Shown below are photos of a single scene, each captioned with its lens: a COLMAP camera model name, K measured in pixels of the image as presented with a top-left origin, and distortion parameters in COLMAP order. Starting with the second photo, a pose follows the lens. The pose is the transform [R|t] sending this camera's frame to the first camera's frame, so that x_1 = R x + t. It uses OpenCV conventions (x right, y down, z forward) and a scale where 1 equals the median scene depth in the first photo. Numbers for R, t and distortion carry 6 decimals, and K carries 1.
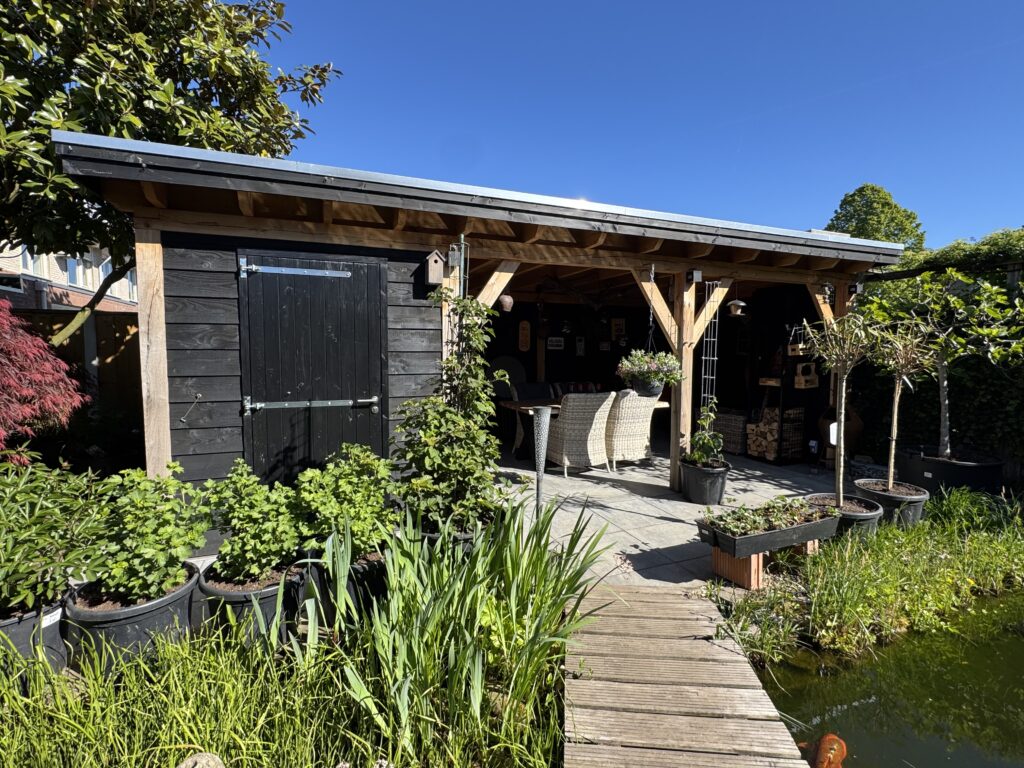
lens RADIAL K [[479.0, 0, 511.4], [0, 479.0, 383.7], [0, 0, 1]] dist [-0.003873, 0.000504]
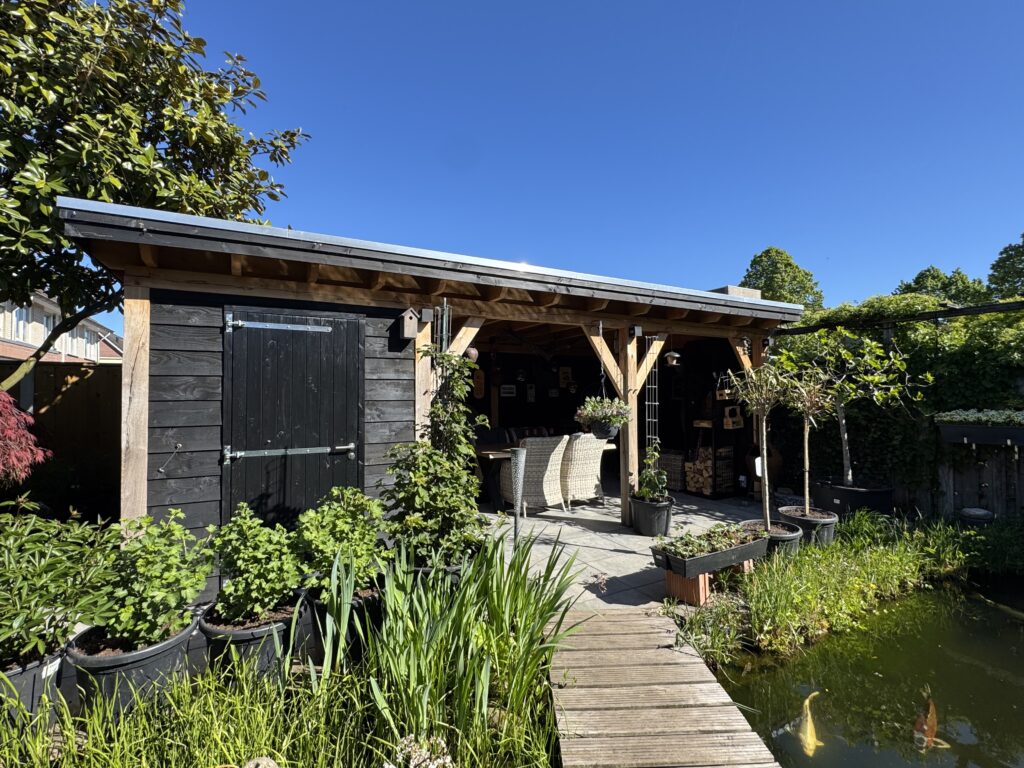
lens RADIAL K [[479.0, 0, 511.3], [0, 479.0, 383.1], [0, 0, 1]] dist [-0.003873, 0.000504]
pose [[0.992457, -0.006225, 0.122435, -0.070166], [0.018186, 0.995136, -0.096820, 0.003592], [-0.121237, 0.098317, 0.987743, -0.104402]]
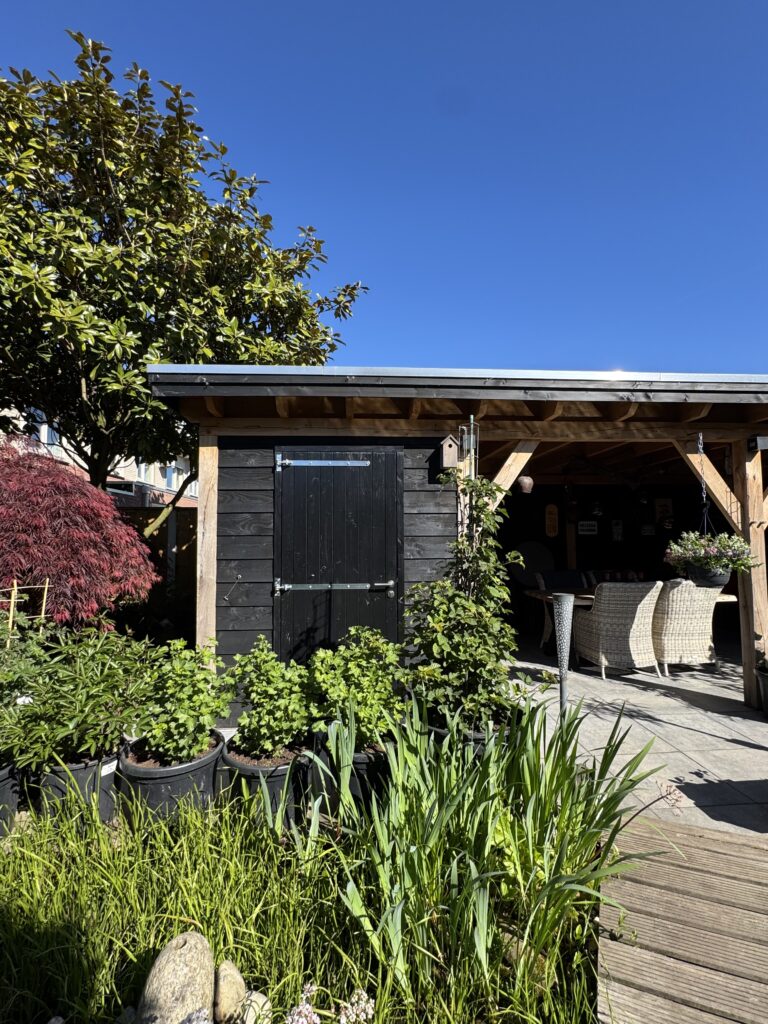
lens RADIAL K [[479.0, 0, 386.2], [0, 479.0, 511.0], [0, 0, 1]] dist [-0.003873, 0.000504]
pose [[0.950409, -0.028307, -0.309713, 0.024860], [-0.011506, 0.991967, -0.125971, 0.009104], [0.310791, 0.123288, 0.942448, 0.029616]]
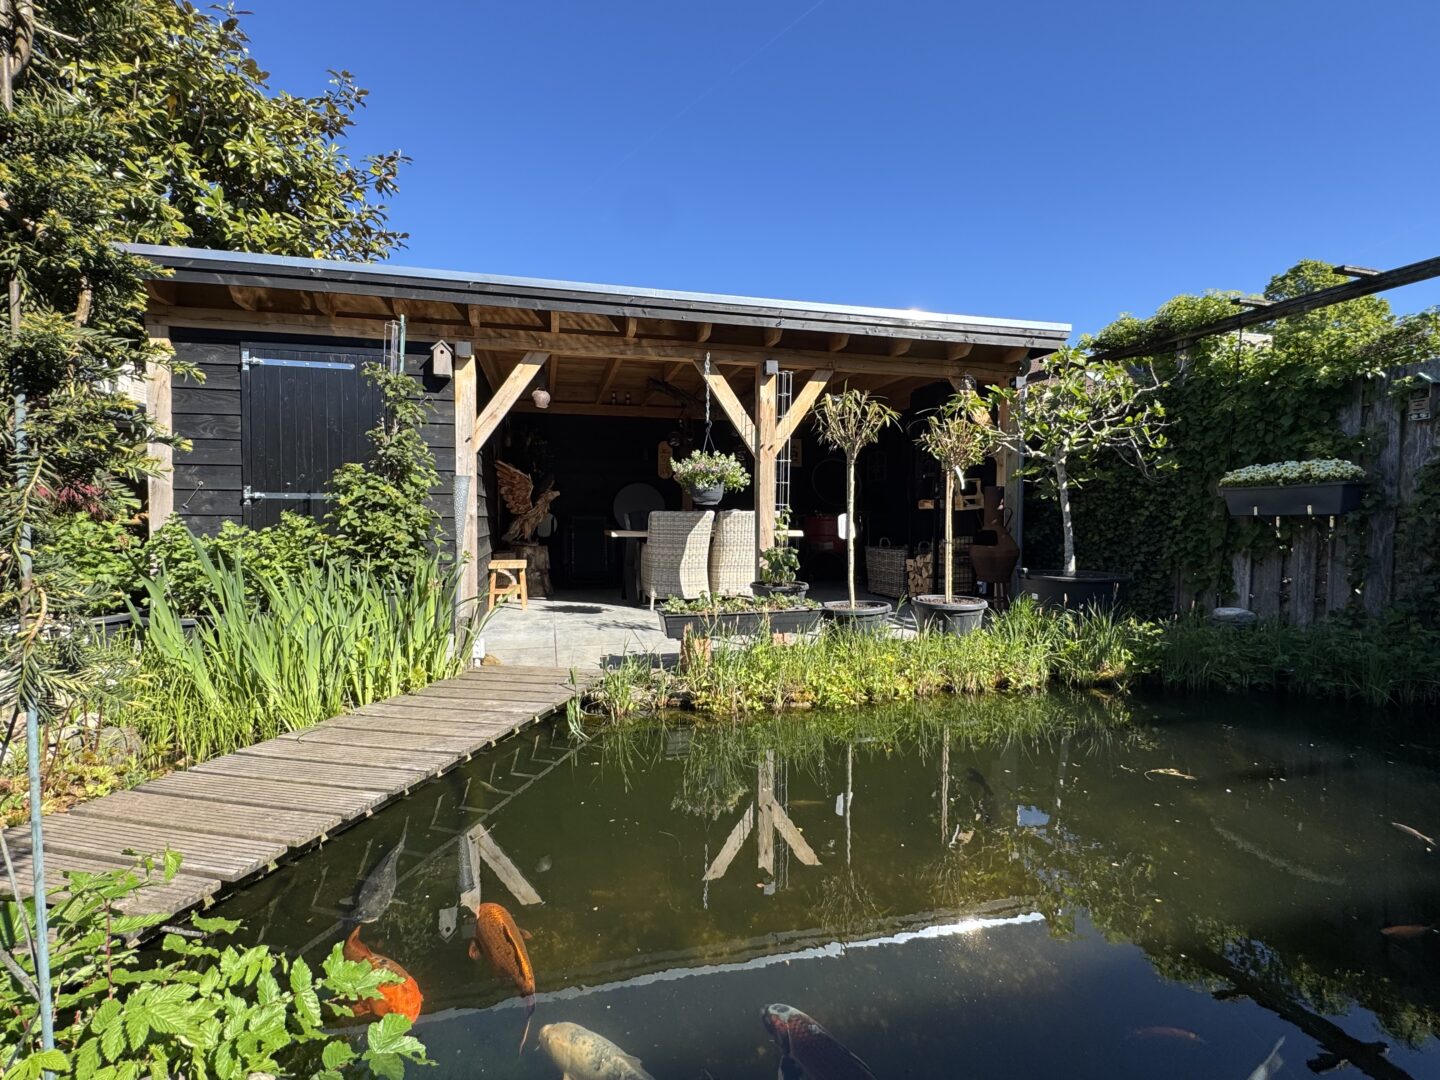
lens RADIAL K [[673.6, 0, 720.2], [0, 673.6, 540.5], [0, 0, 1]] dist [-0.003873, 0.000504]
pose [[0.990874, 0.004628, -0.134712, 0.636367], [-0.009812, 0.999235, -0.037844, 0.186112], [0.134434, 0.038821, 0.990162, -0.276840]]
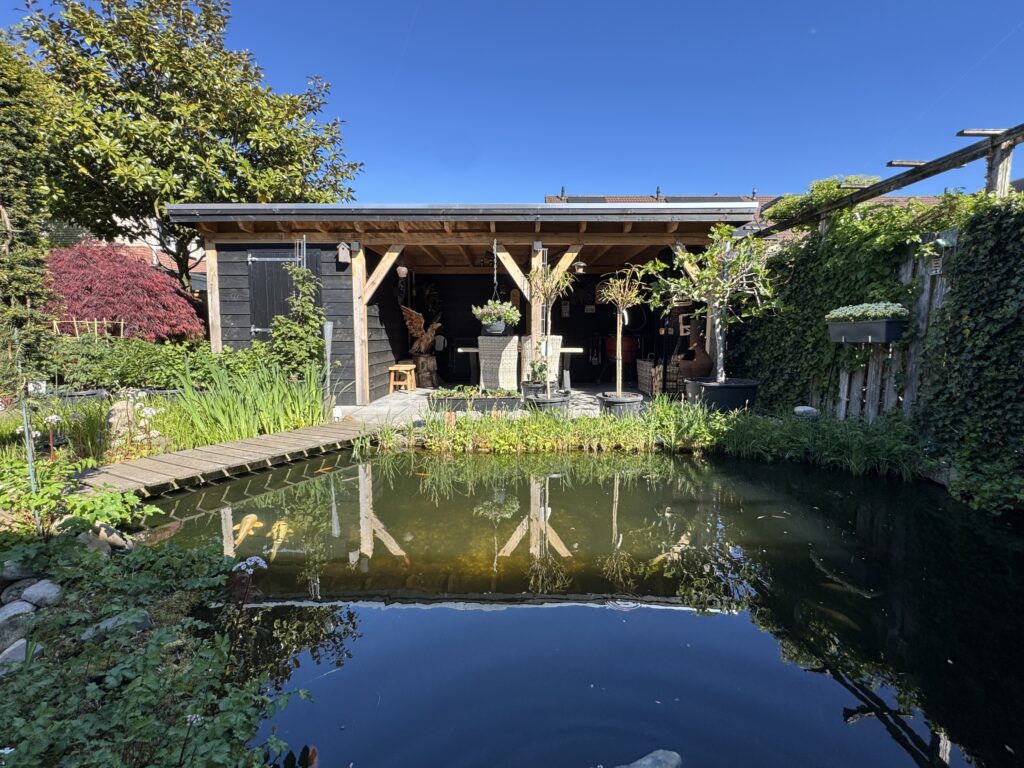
lens RADIAL K [[479.0, 0, 511.6], [0, 479.0, 385.3], [0, 0, 1]] dist [-0.003873, 0.000504]
pose [[0.922661, 0.040081, -0.383524, 1.186503], [-0.026749, 0.998840, 0.040033, 0.165554], [0.384683, -0.026678, 0.922663, -0.409368]]
